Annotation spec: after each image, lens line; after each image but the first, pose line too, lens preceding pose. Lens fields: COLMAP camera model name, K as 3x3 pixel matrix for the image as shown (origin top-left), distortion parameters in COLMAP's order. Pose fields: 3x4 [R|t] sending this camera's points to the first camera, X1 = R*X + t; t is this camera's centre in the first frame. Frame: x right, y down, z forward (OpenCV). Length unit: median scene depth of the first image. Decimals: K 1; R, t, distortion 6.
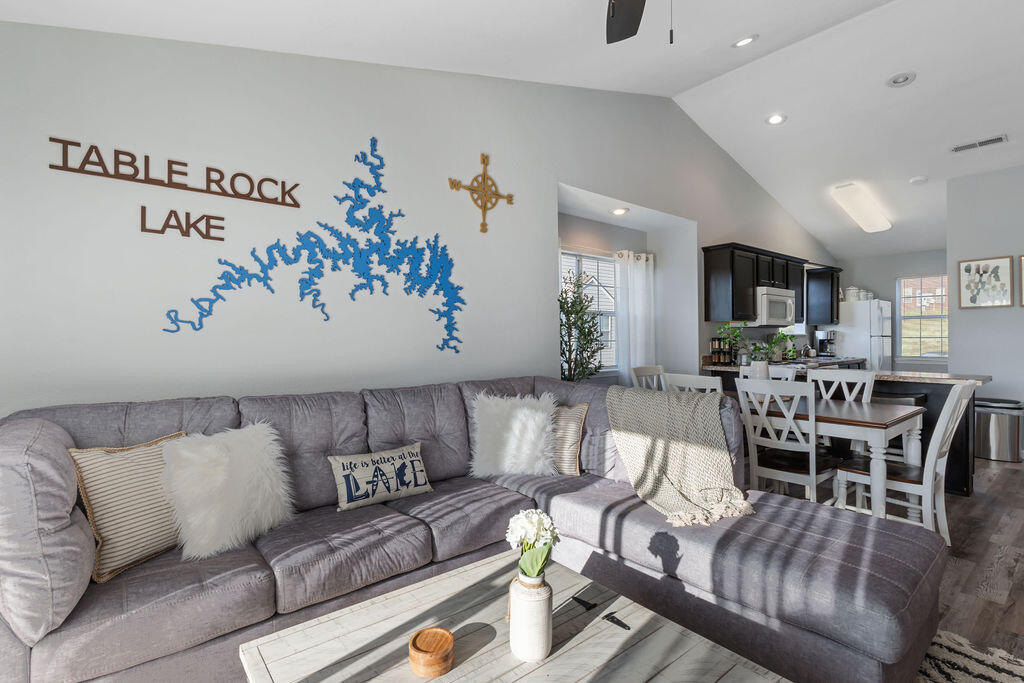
lens RADIAL K [[482.0, 0, 510.5], [0, 482.0, 340.7], [0, 0, 1]] dist [-0.000214, -0.000672]
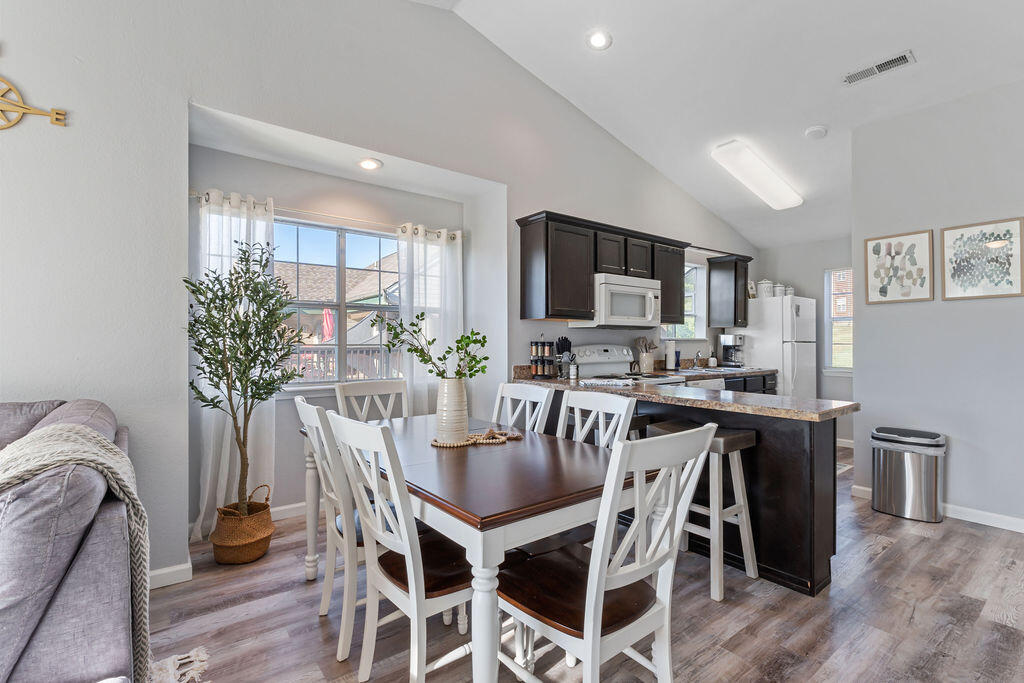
lens RADIAL K [[482.0, 0, 510.9], [0, 482.0, 340.3], [0, 0, 1]] dist [-0.000214, -0.000672]
pose [[0.999811, 0.007272, -0.018004, 0.726582], [-0.007454, 0.999921, -0.010092, -0.000686], [0.017929, 0.010225, 0.999787, 0.466077]]
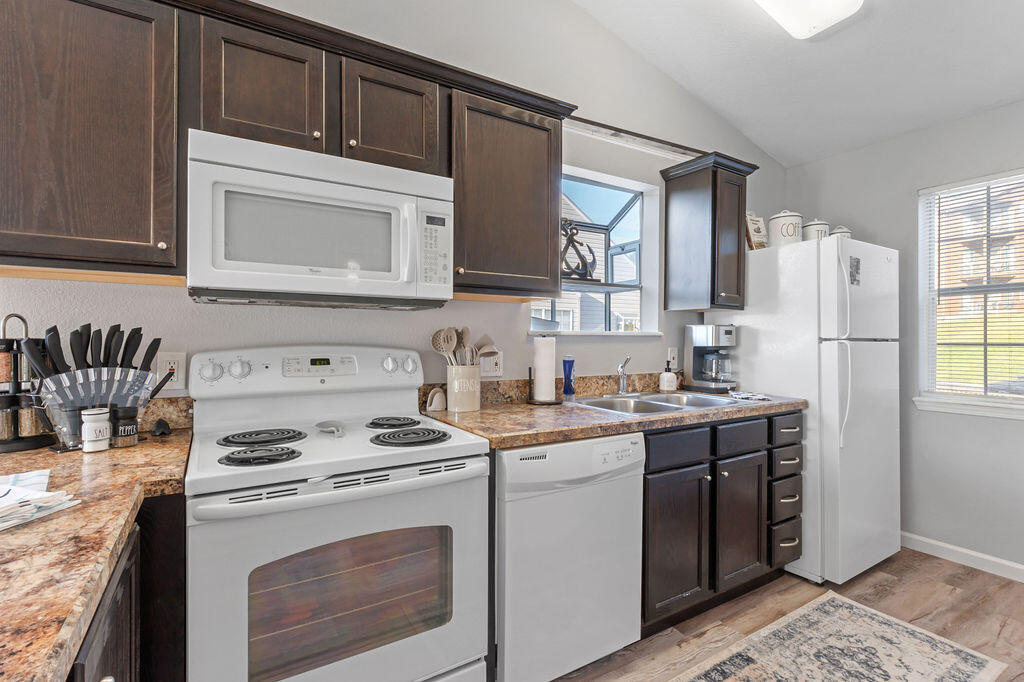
lens RADIAL K [[482.0, 0, 514.1], [0, 482.0, 338.6], [0, 0, 1]] dist [-0.000214, -0.000672]
pose [[0.990998, 0.007163, -0.133685, 1.314596], [-0.008521, 0.999918, -0.009588, -0.010526], [0.133605, 0.010641, 0.990978, 1.419435]]
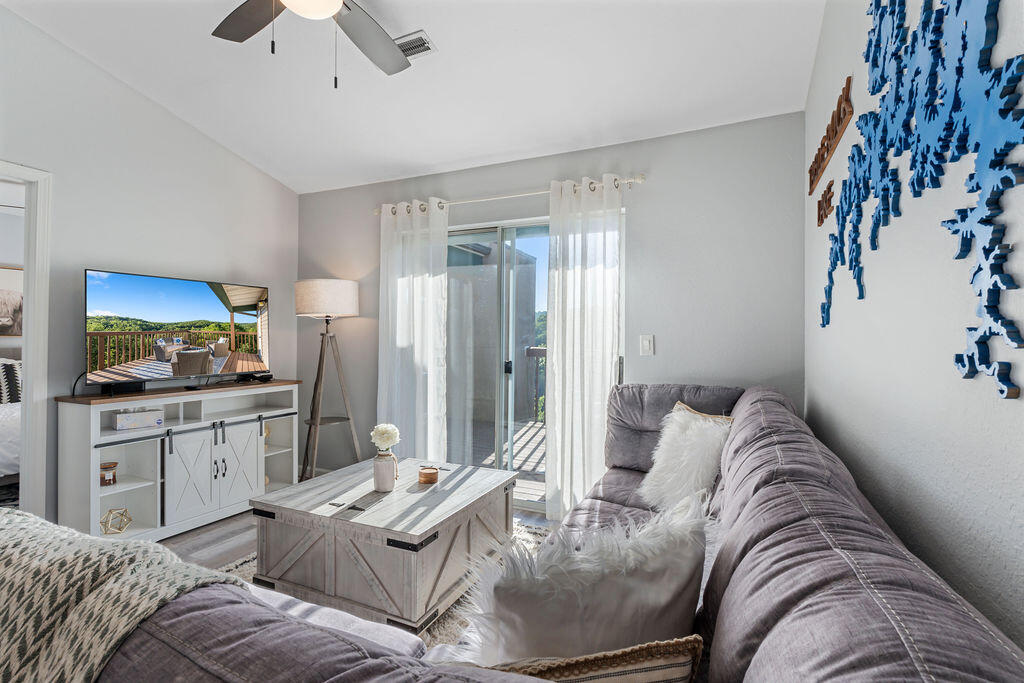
lens RADIAL K [[482.0, 0, 513.0], [0, 482.0, 339.6], [0, 0, 1]] dist [-0.000214, -0.000672]
pose [[-0.900111, 0.000033, -0.435661, 0.173266], [-0.004662, 0.999942, 0.009708, -0.000218], [0.435636, 0.010769, -0.900058, 1.207050]]
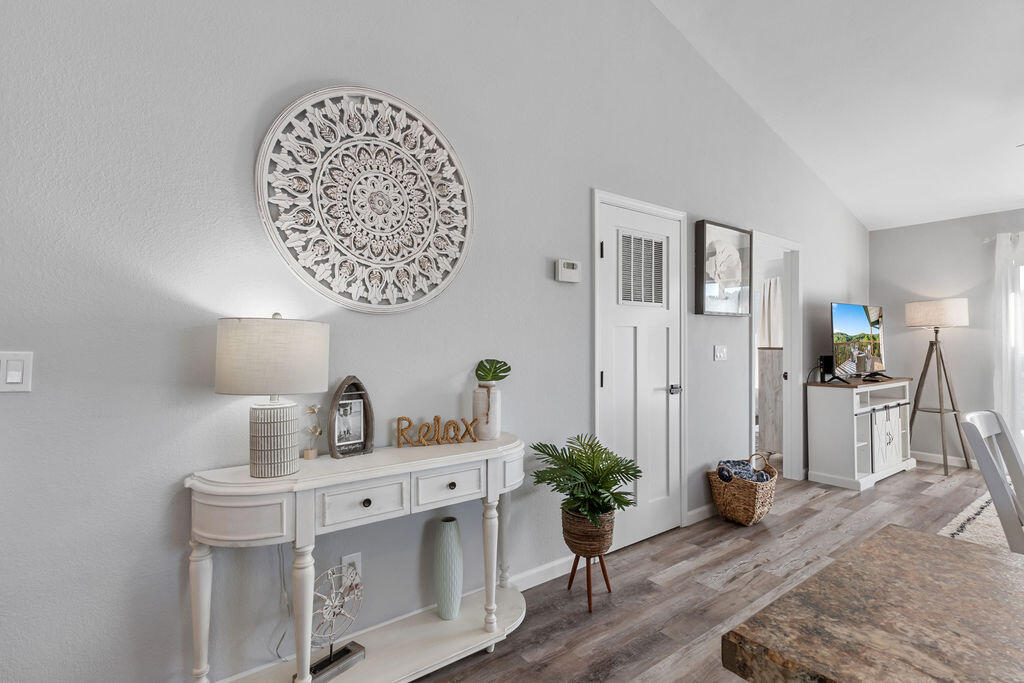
lens RADIAL K [[482.0, 0, 509.2], [0, 482.0, 340.9], [0, 0, 1]] dist [-0.000214, -0.000672]
pose [[-0.998901, 0.008195, 0.046143, 1.403872], [0.008276, 0.999965, 0.001563, -0.016621], [-0.046129, 0.001943, -0.998934, 1.512896]]
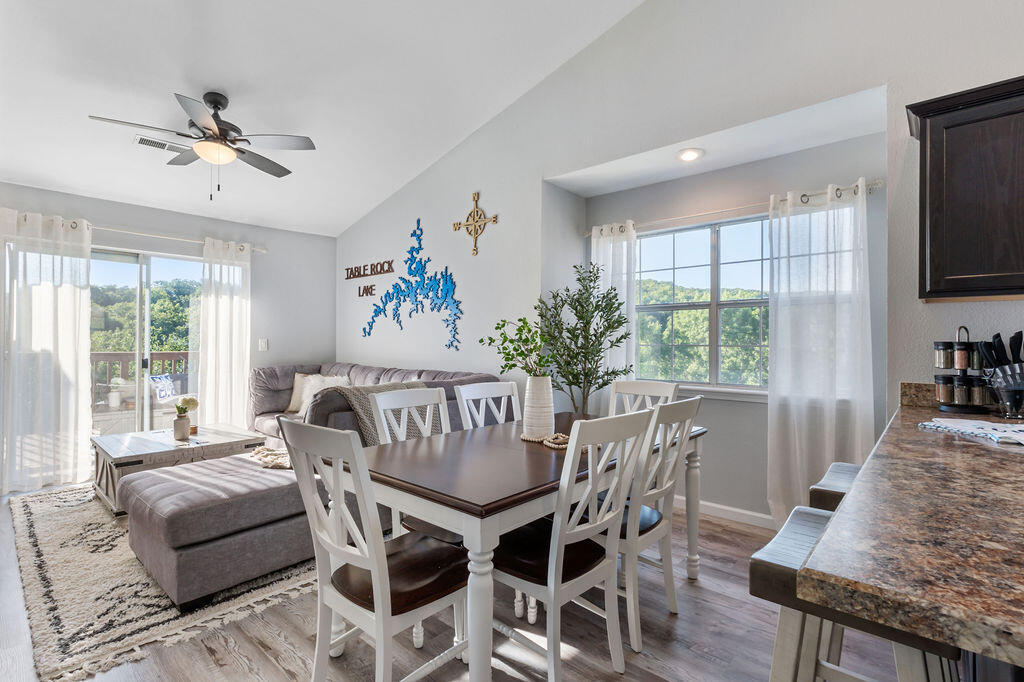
lens RADIAL K [[482.0, 0, 512.4], [0, 482.0, 339.8], [0, 0, 1]] dist [-0.000214, -0.000672]
pose [[0.160326, 0.001281, -0.987063, 1.381839], [-0.010343, 0.999946, -0.000382, -0.006780], [0.987010, 0.010270, 0.160331, 1.038963]]
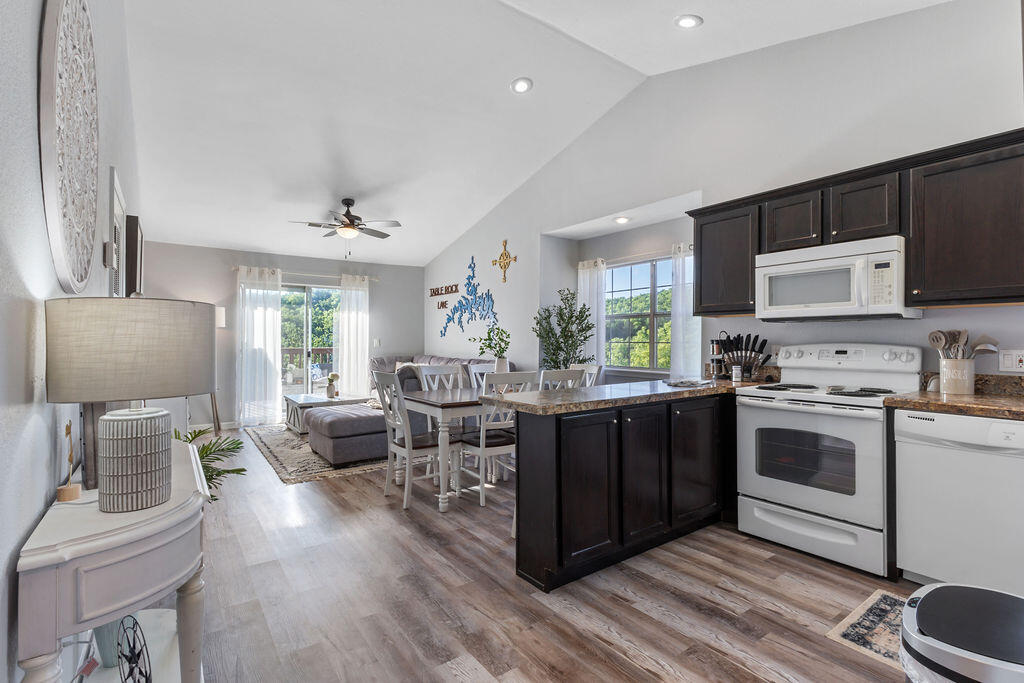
lens RADIAL K [[482.0, 0, 511.4], [0, 482.0, 337.7], [0, 0, 1]] dist [-0.000214, -0.000672]
pose [[-0.062485, 0.000460, -0.998046, 2.092012], [-0.006924, 0.999976, 0.000894, -0.013309], [0.998022, 0.006966, -0.062480, 1.325725]]
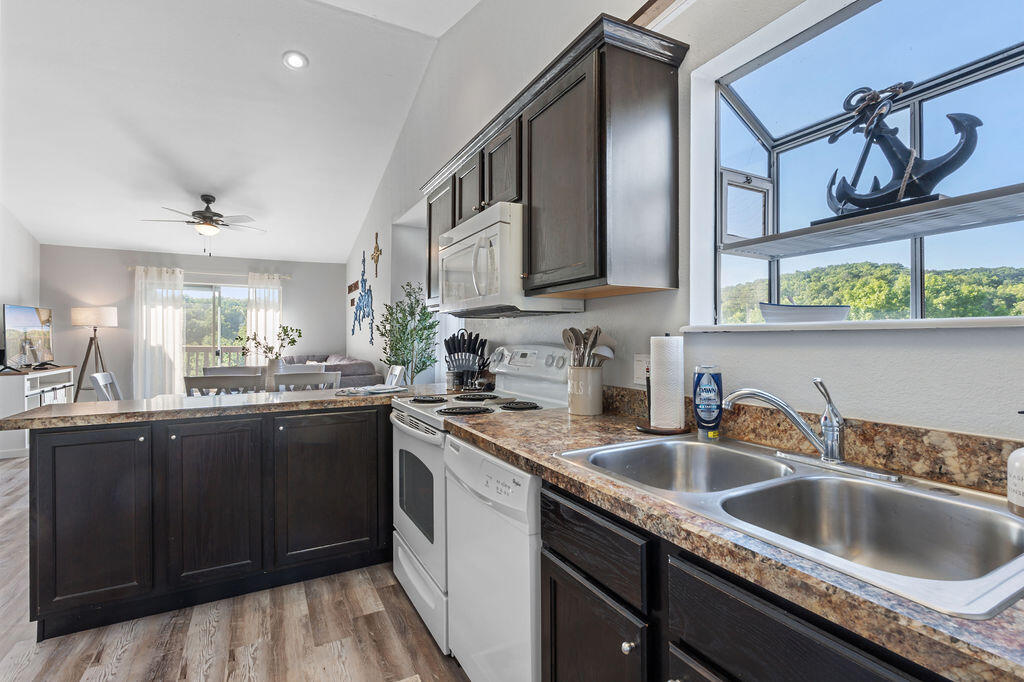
lens RADIAL K [[482.0, 0, 512.7], [0, 482.0, 337.1], [0, 0, 1]] dist [-0.000214, -0.000672]
pose [[-0.198054, 0.004068, -0.980183, 1.814071], [-0.004474, 0.999977, 0.005054, -0.021360], [0.980181, 0.005387, -0.198031, 2.123623]]
